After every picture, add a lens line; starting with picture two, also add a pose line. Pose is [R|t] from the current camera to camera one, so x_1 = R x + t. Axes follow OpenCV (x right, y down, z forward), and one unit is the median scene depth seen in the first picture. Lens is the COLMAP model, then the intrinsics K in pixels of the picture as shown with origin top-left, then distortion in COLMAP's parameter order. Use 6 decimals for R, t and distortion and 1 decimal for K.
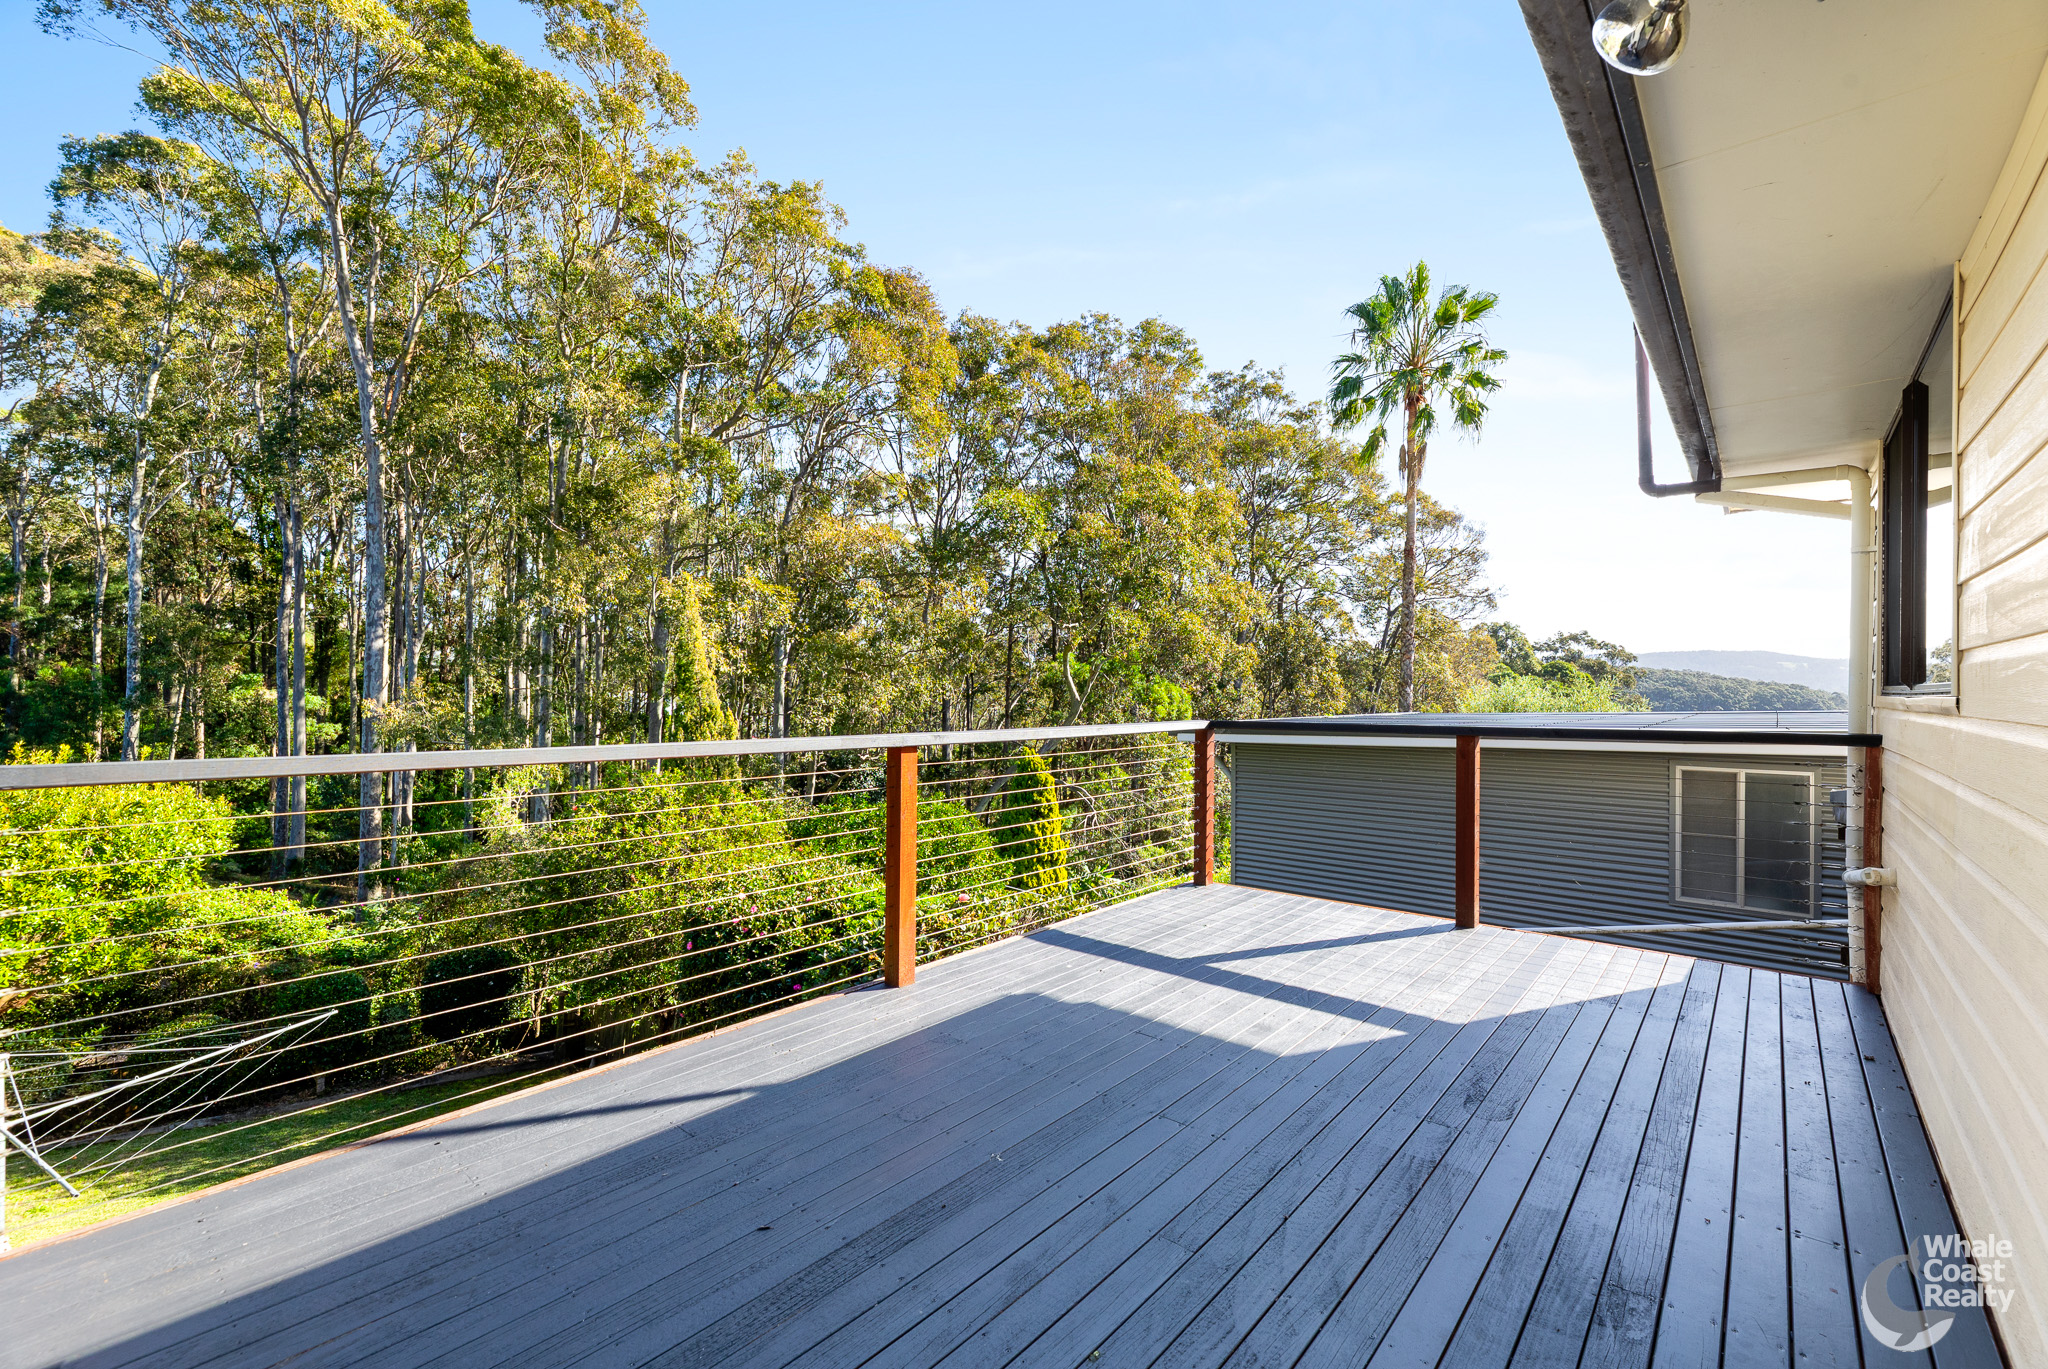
lens RADIAL K [[866.6, 0, 1030.3], [0, 866.6, 693.8], [0, 0, 1]] dist [0.012615, 0.000225]
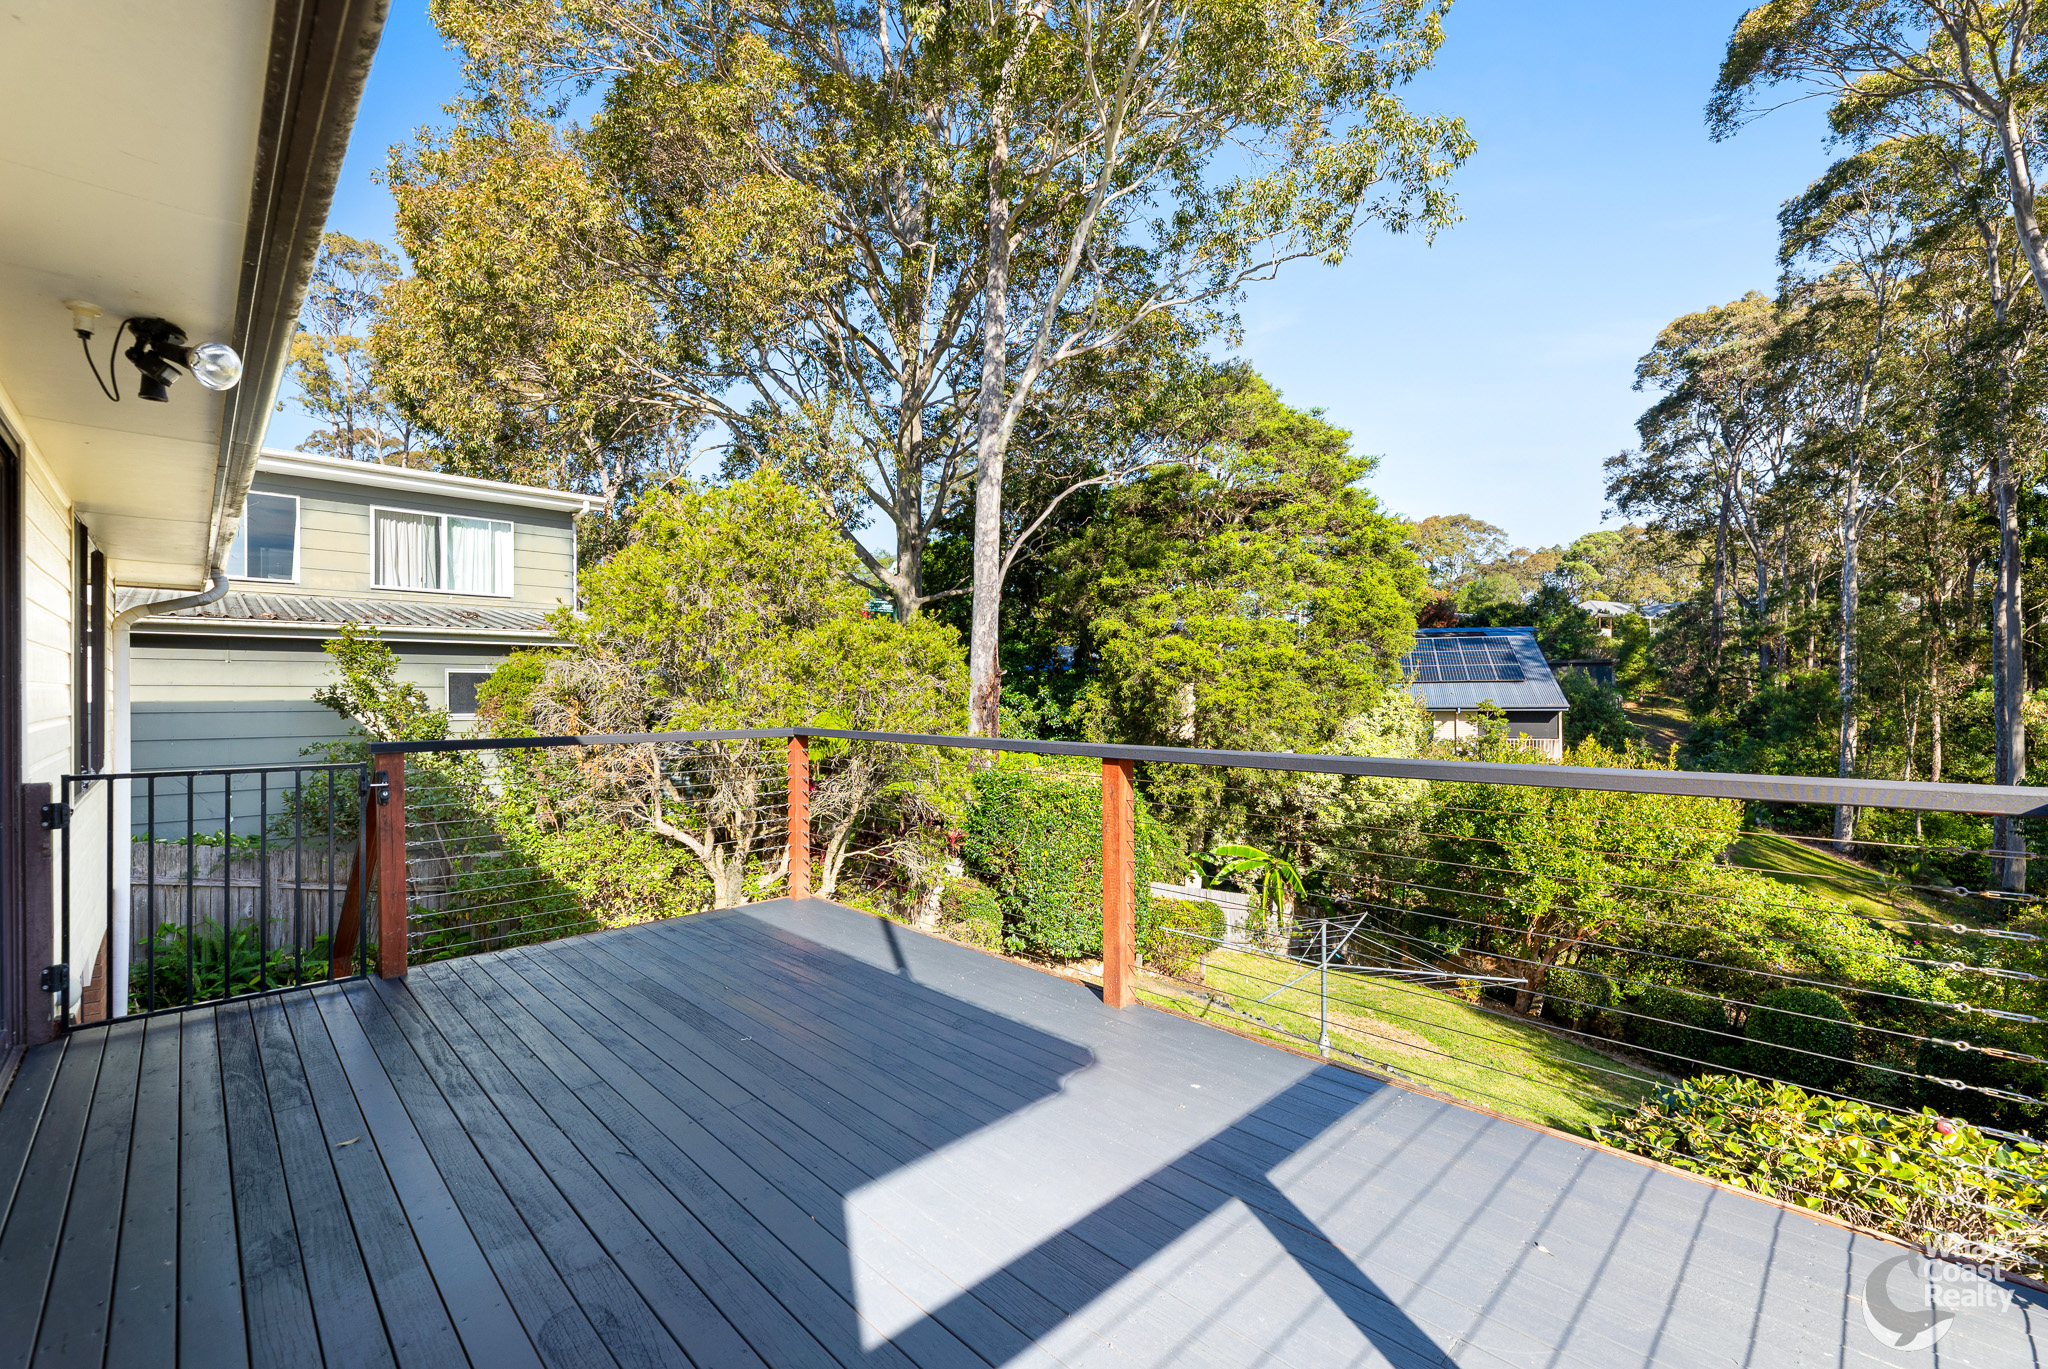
lens RADIAL K [[866.6, 0, 1030.3], [0, 866.6, 693.8], [0, 0, 1]] dist [0.012615, 0.000225]
pose [[-0.090802, -0.006933, -0.995845, 0.152885], [0.004000, 0.999965, -0.007327, 0.000190], [0.995861, -0.004648, -0.090771, 0.185608]]
